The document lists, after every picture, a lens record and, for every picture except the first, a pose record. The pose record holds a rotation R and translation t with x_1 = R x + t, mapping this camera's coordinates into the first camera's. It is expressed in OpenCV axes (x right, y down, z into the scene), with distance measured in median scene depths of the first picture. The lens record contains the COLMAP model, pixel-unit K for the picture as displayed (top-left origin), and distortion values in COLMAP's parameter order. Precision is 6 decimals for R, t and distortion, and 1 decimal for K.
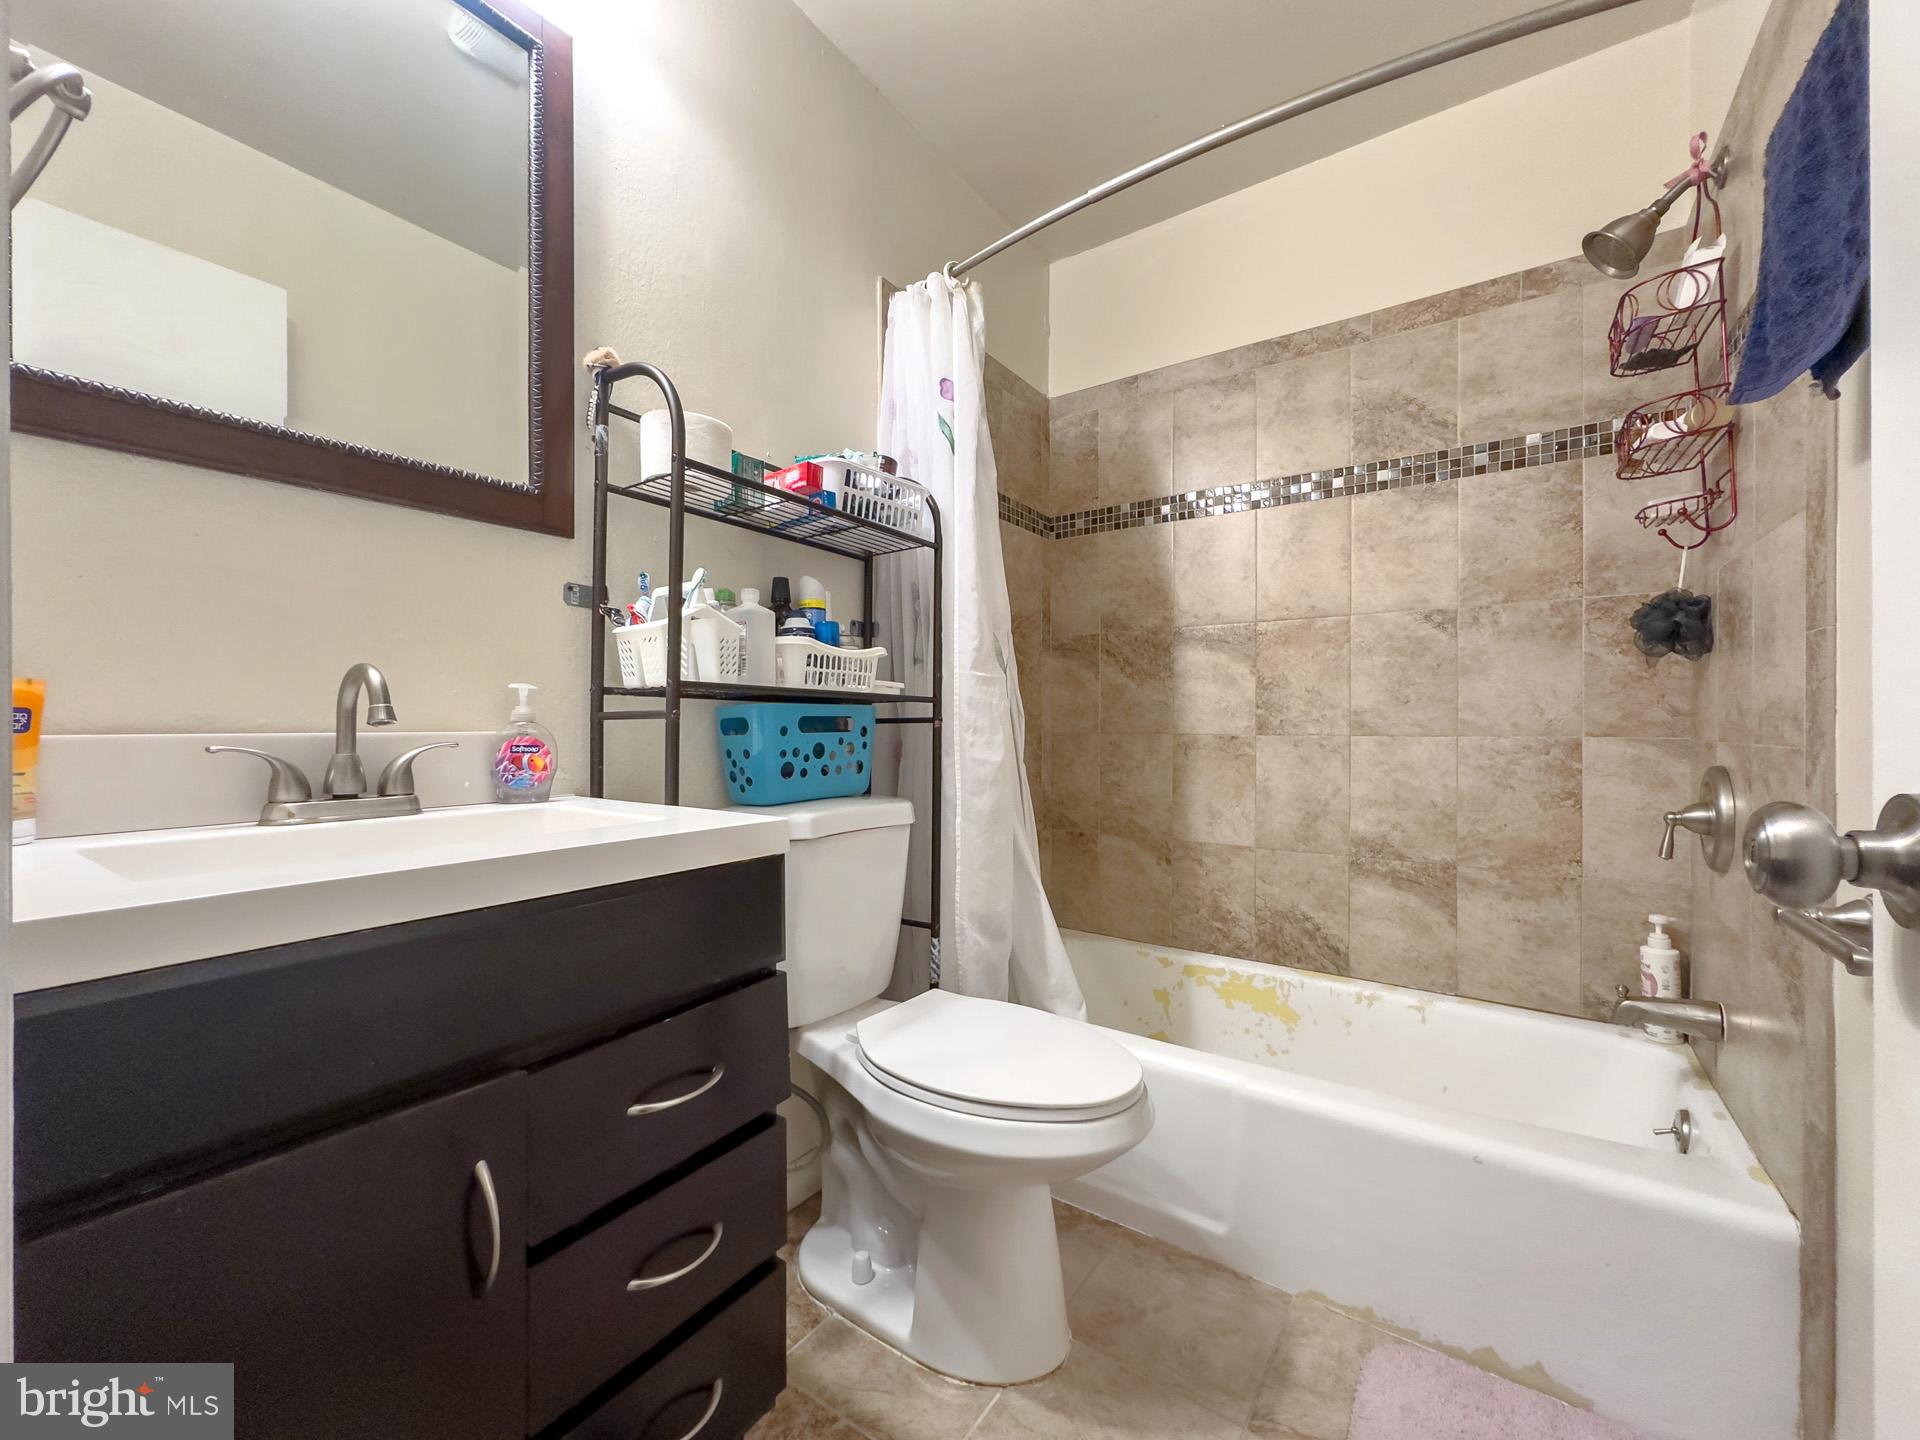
lens RADIAL K [[769.9, 0, 960.0], [0, 769.9, 720.0], [0, 0, 1]] dist [-0.002969, 0.000165]
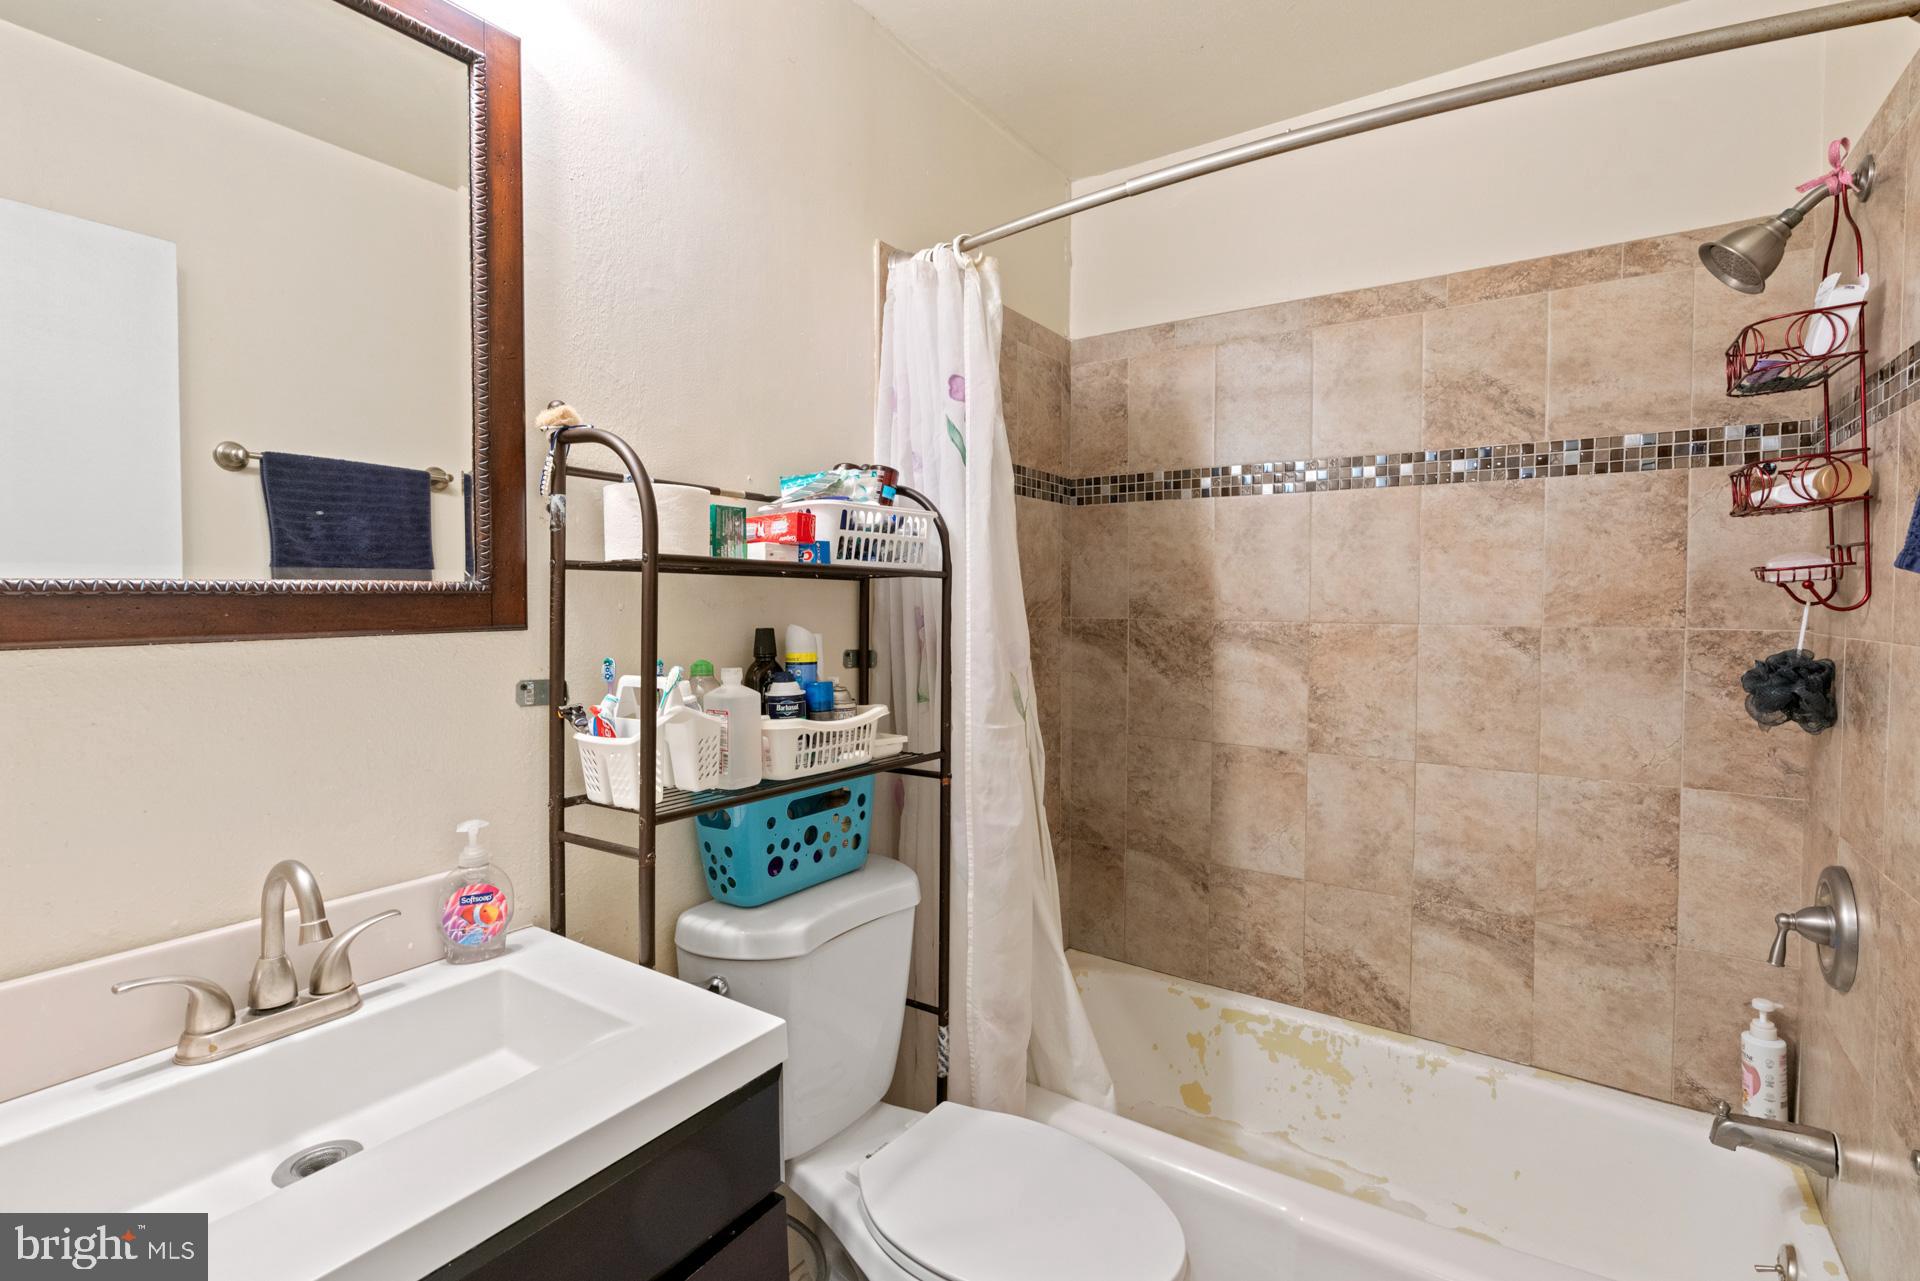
lens RADIAL K [[885.5, 0, 961.1], [0, 885.5, 594.5], [0, 0, 1]] dist [-0.014619, 0.007759]
pose [[0.999948, 0.000990, 0.010132, -0.021038], [-0.001266, 0.999627, 0.027268, -0.215980], [-0.010101, -0.027280, 0.999577, 0.010422]]
